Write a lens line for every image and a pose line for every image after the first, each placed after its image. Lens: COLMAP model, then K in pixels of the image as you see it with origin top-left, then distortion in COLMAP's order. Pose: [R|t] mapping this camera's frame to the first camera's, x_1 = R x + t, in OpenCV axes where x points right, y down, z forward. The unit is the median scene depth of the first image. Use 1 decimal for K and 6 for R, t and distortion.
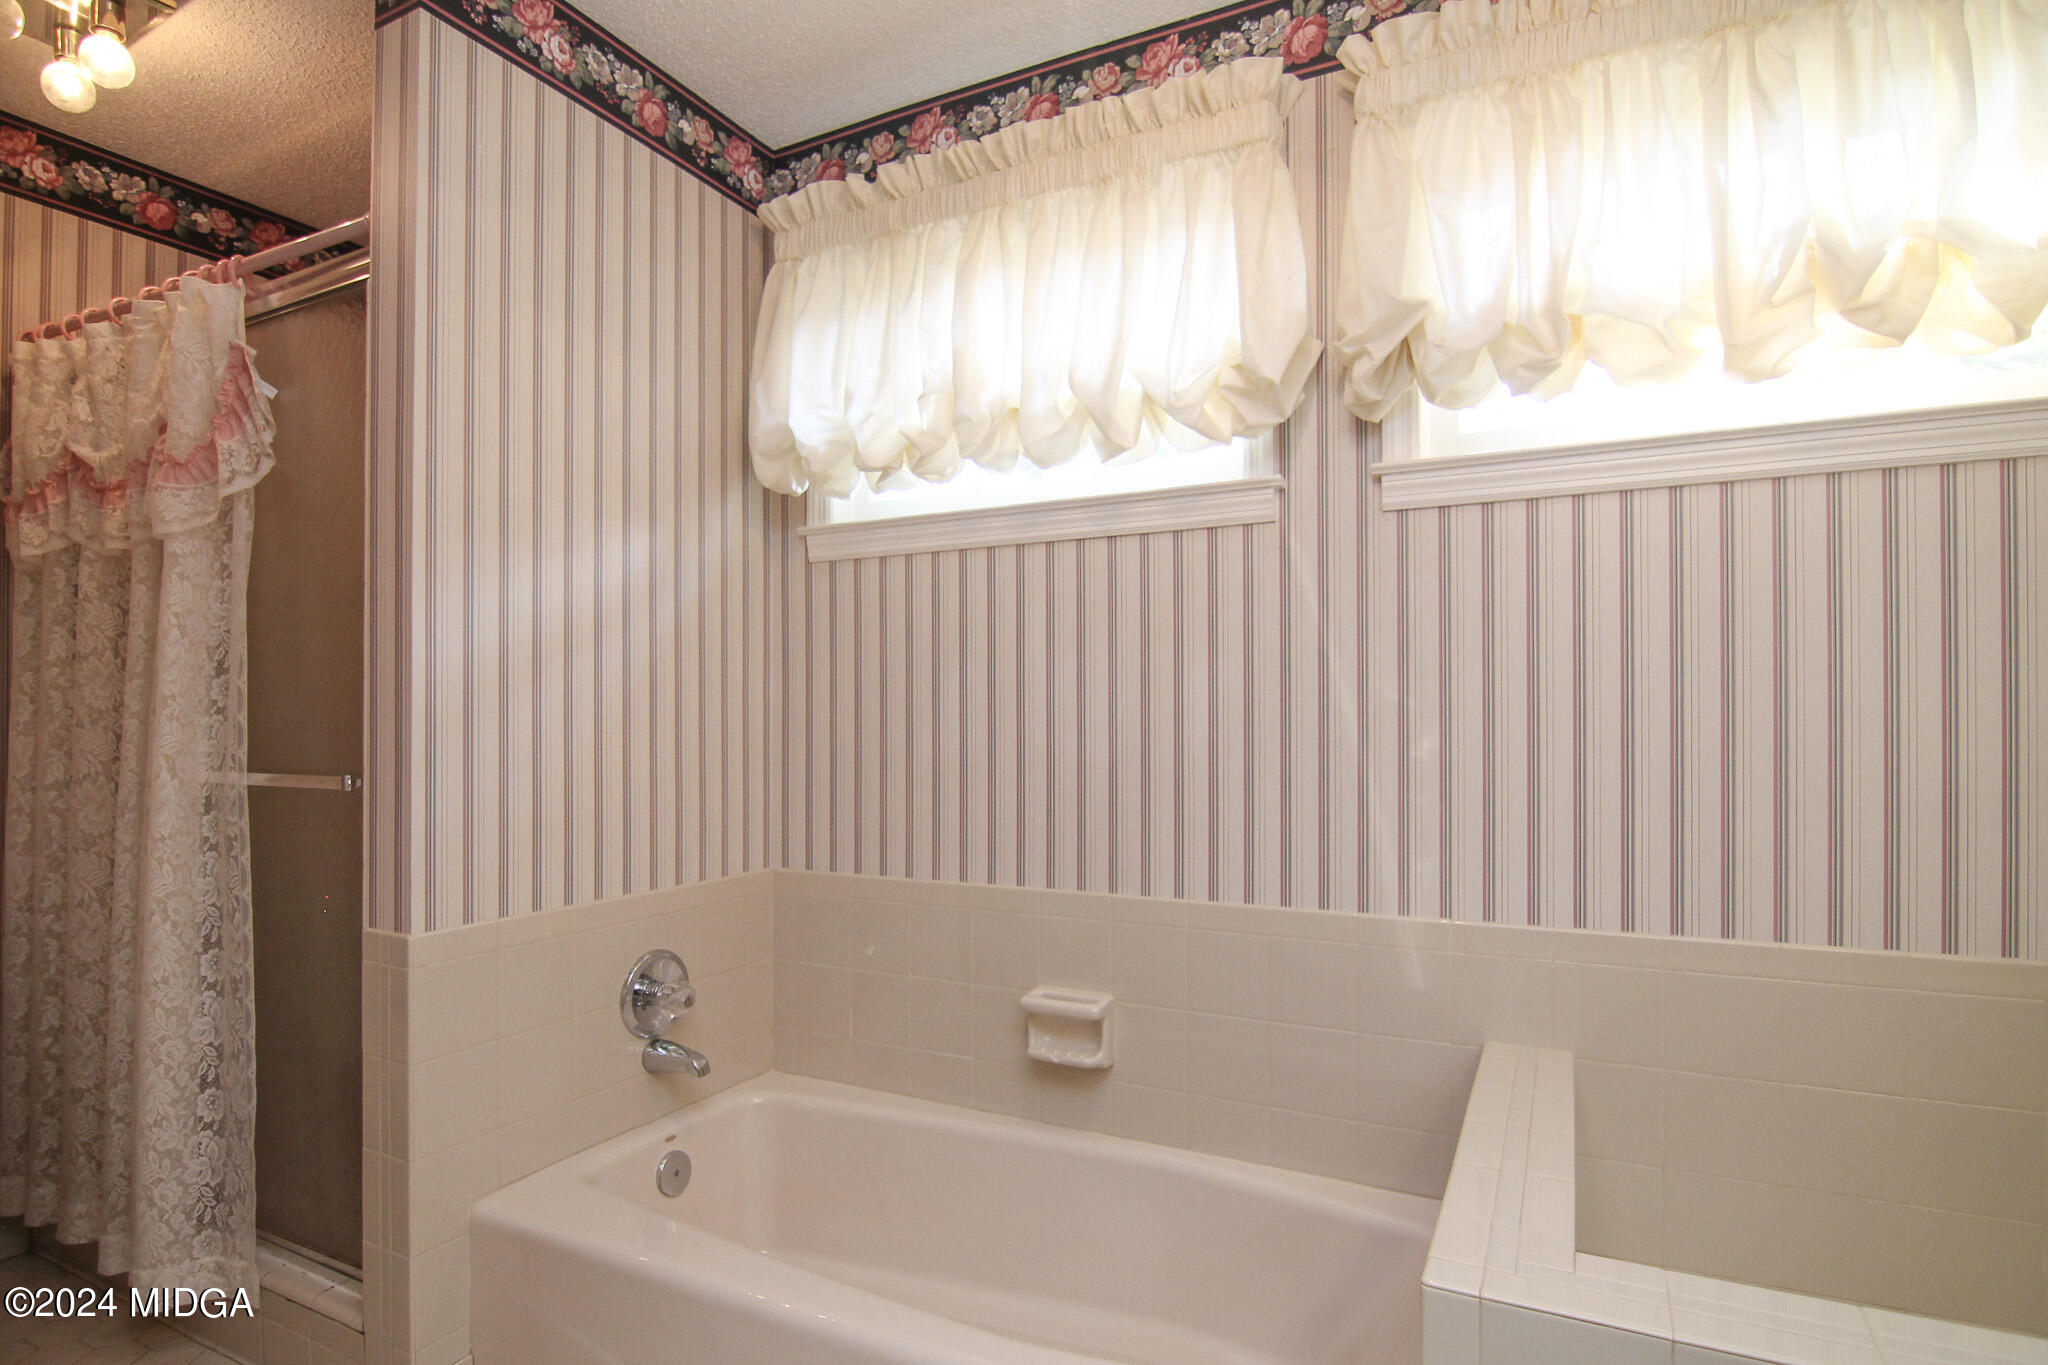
lens RADIAL K [[1063.0, 0, 1024.1], [0, 1063.0, 718.2], [0, 0, 1]] dist [-0.040314, 0.009419]
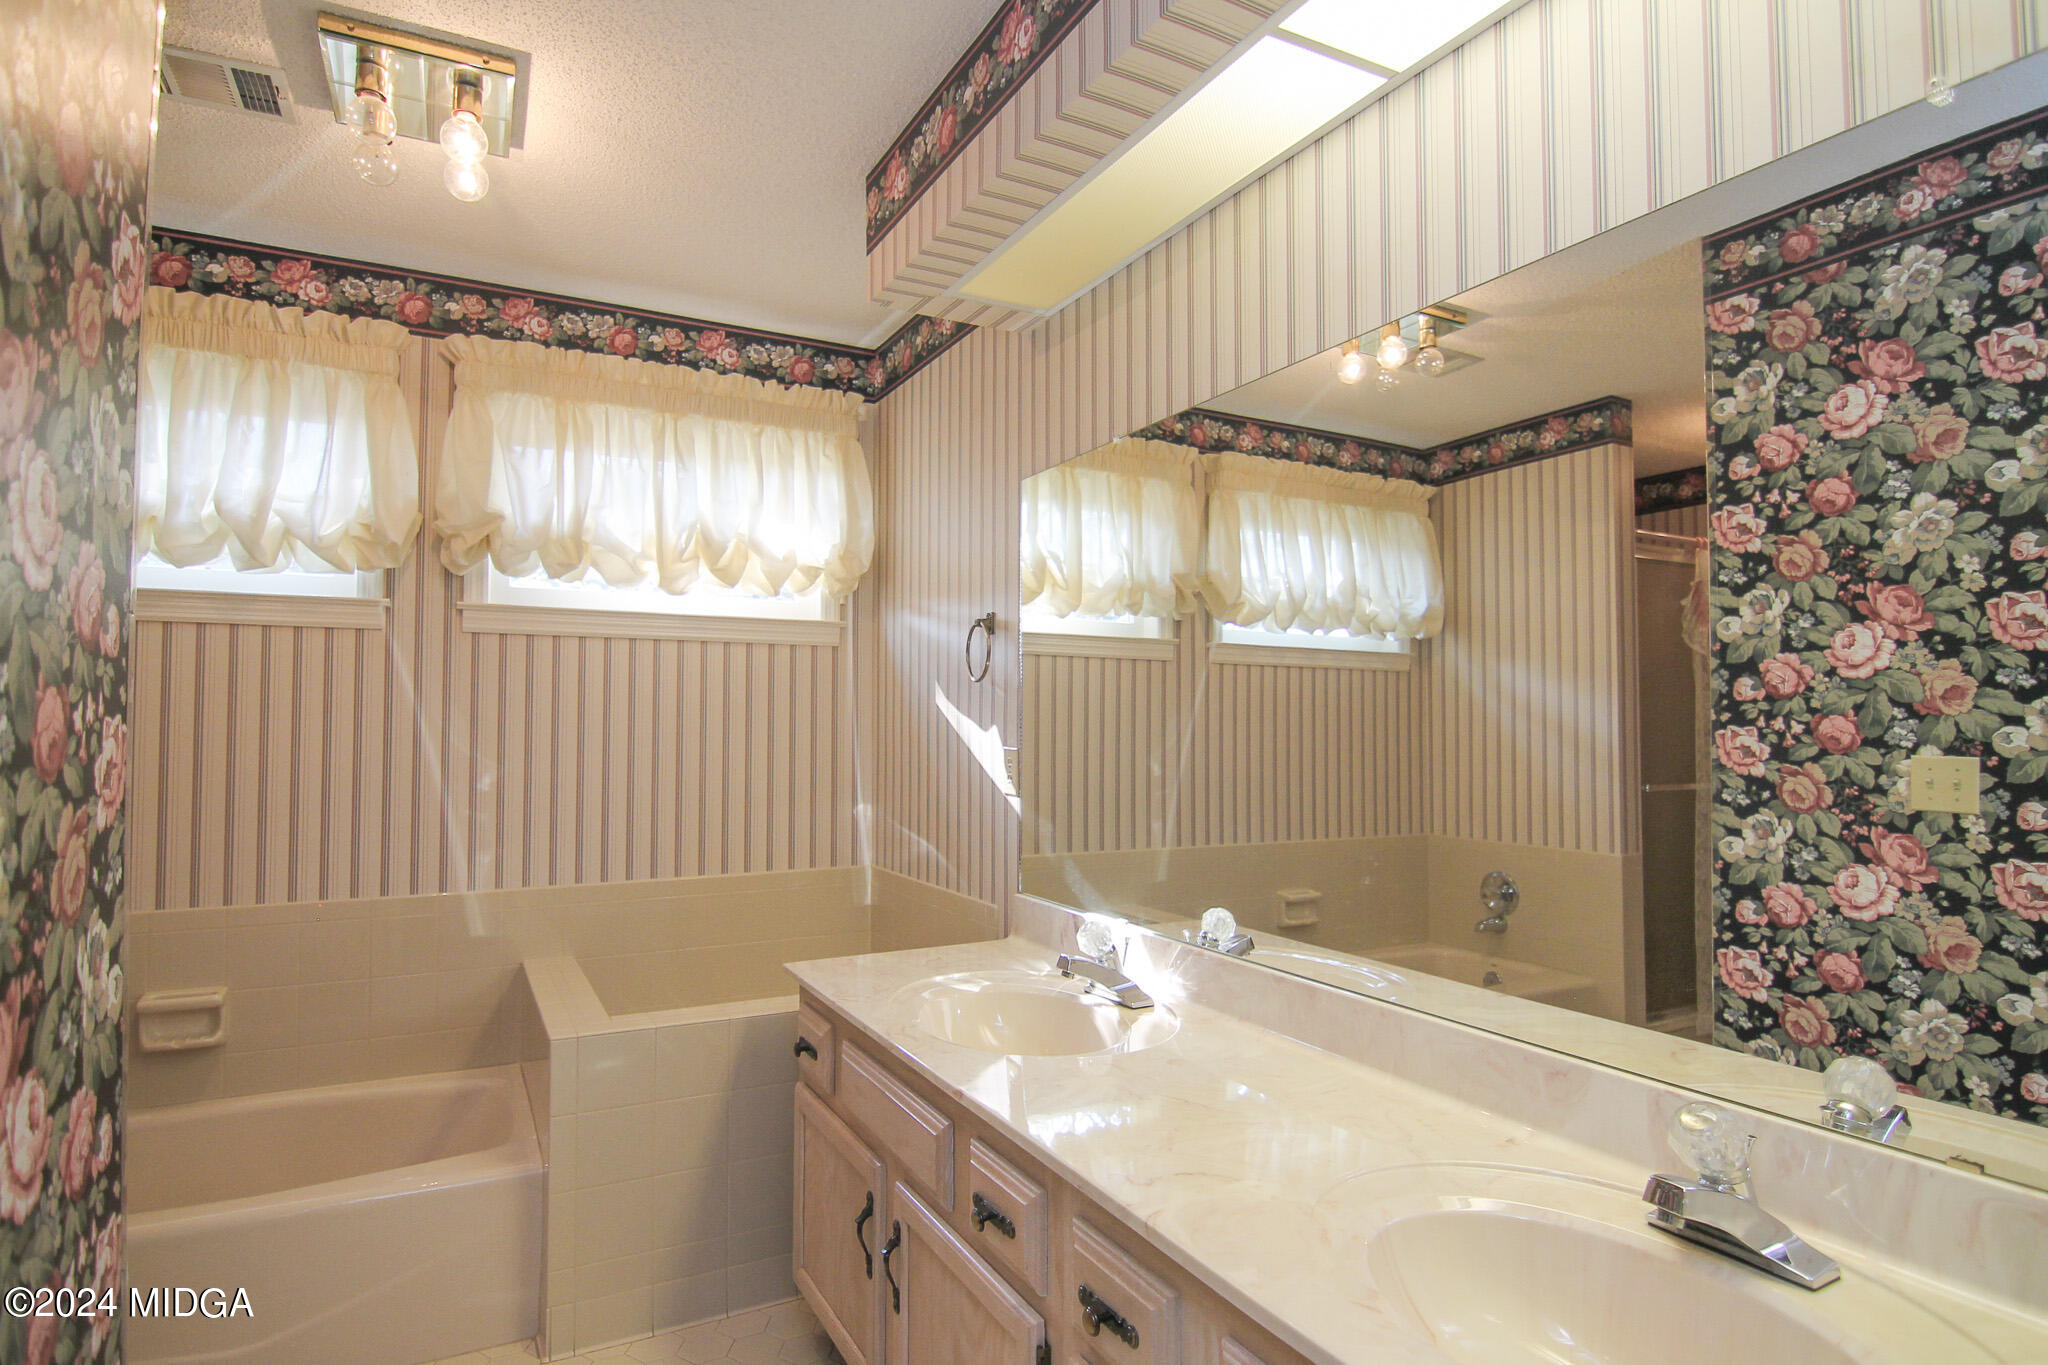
lens RADIAL K [[1069.1, 0, 1014.1], [0, 1069.1, 687.4], [0, 0, 1]] dist [-0.026277, -0.001539]
pose [[0.565335, 0.027828, 0.824392, -0.494966], [-0.002110, 0.999476, -0.032292, -0.066148], [-0.824859, 0.016517, 0.565097, -0.563144]]
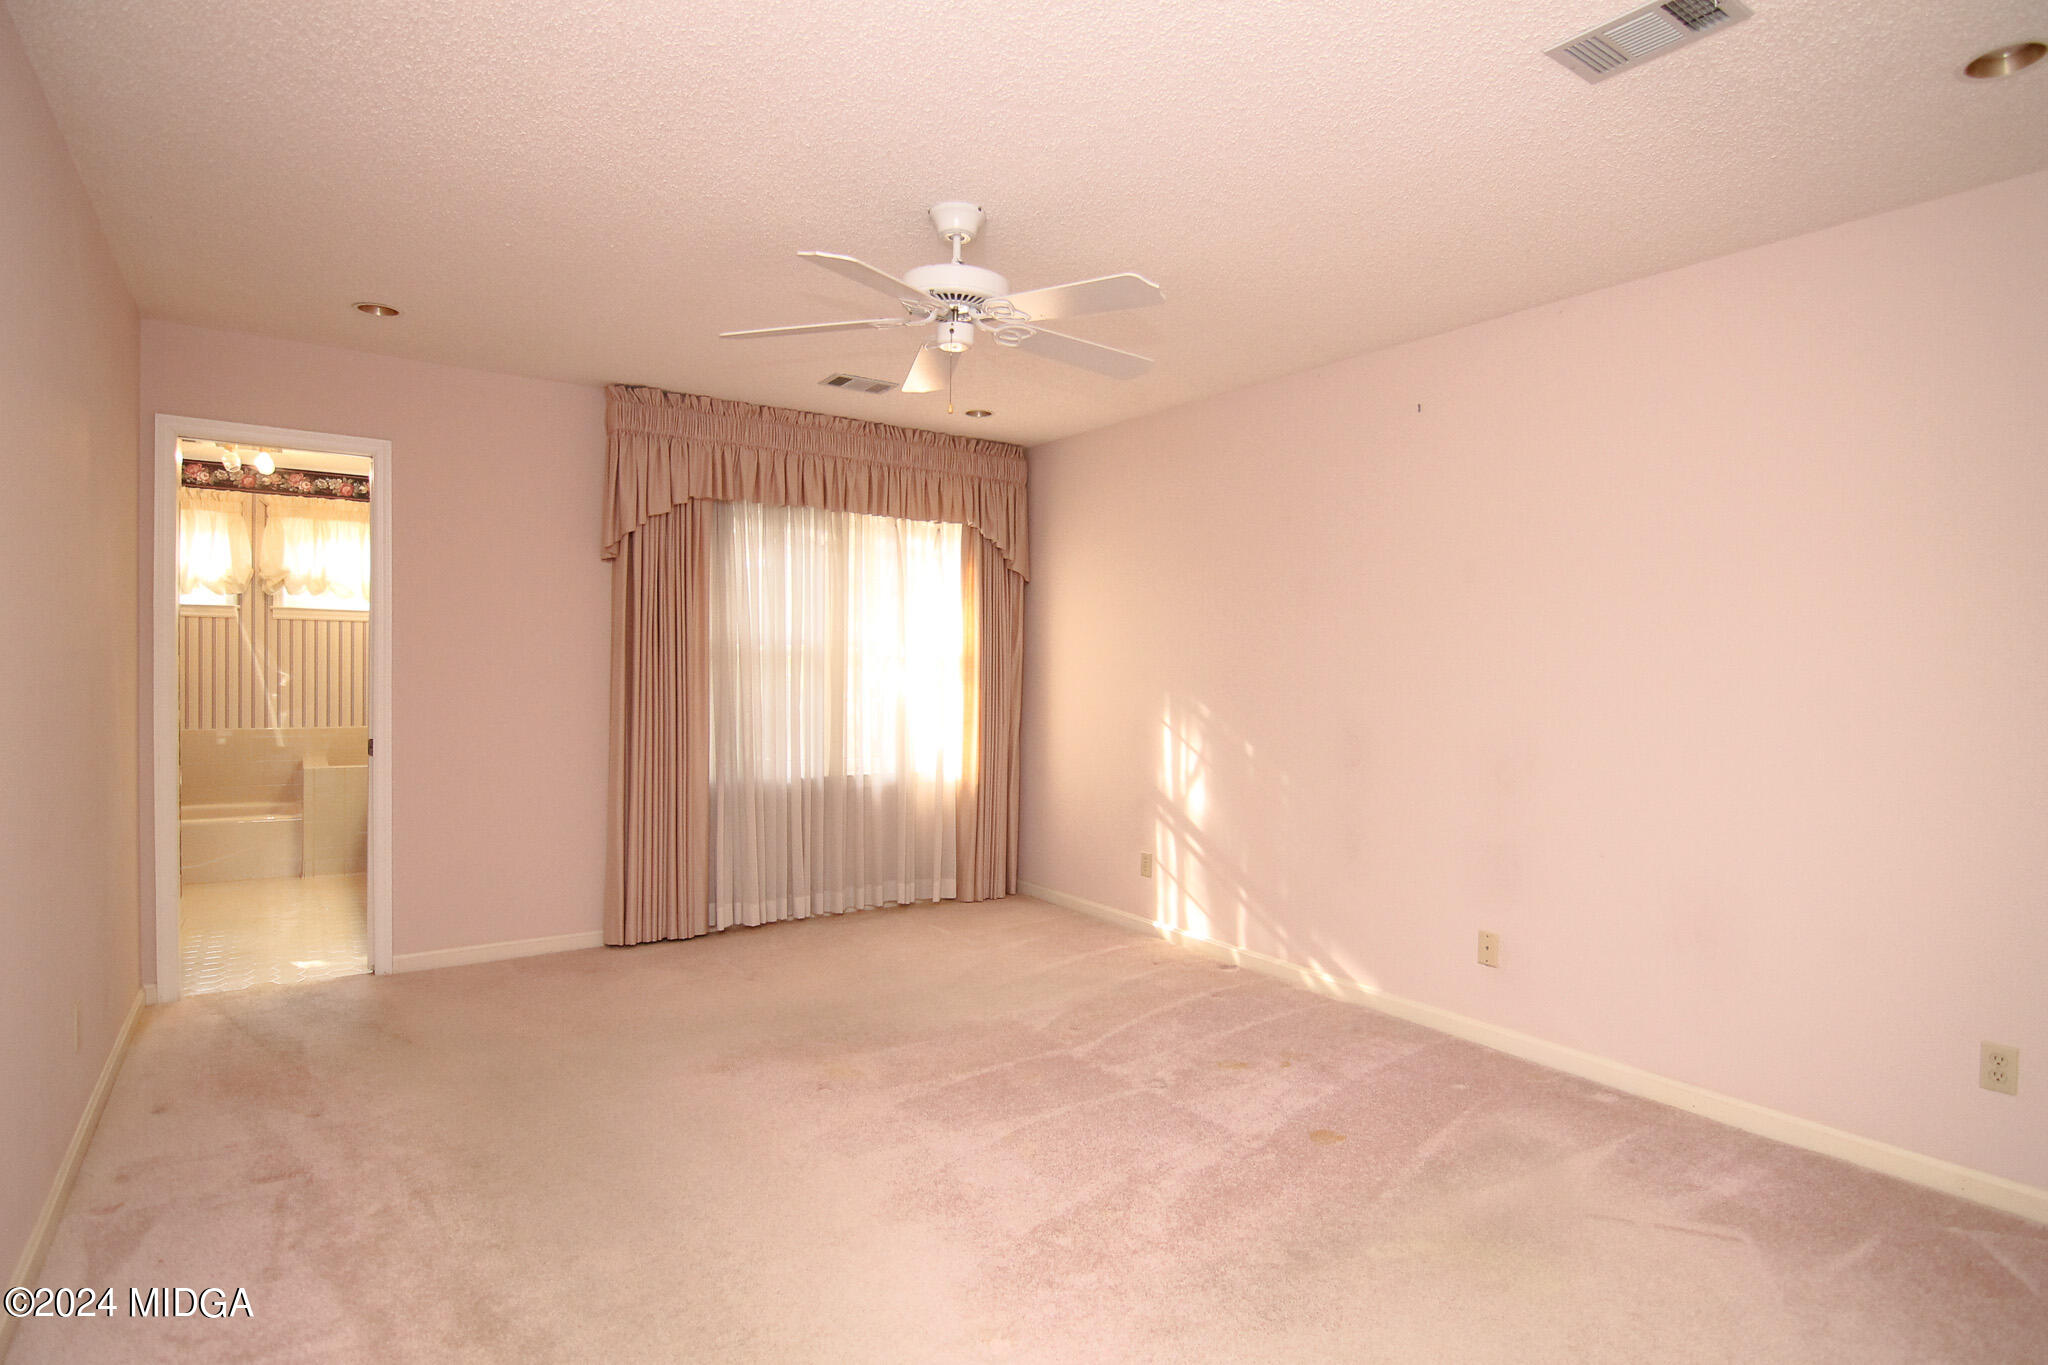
lens RADIAL K [[1074.9, 0, 1033.9], [0, 1074.9, 679.1], [0, 0, 1]] dist [-0.003073, -0.019107]
pose [[0.462964, 0.001185, 0.886376, -1.777625], [-0.004101, 0.999991, 0.000805, 0.002499], [-0.886368, -0.004008, 0.462965, -3.166816]]
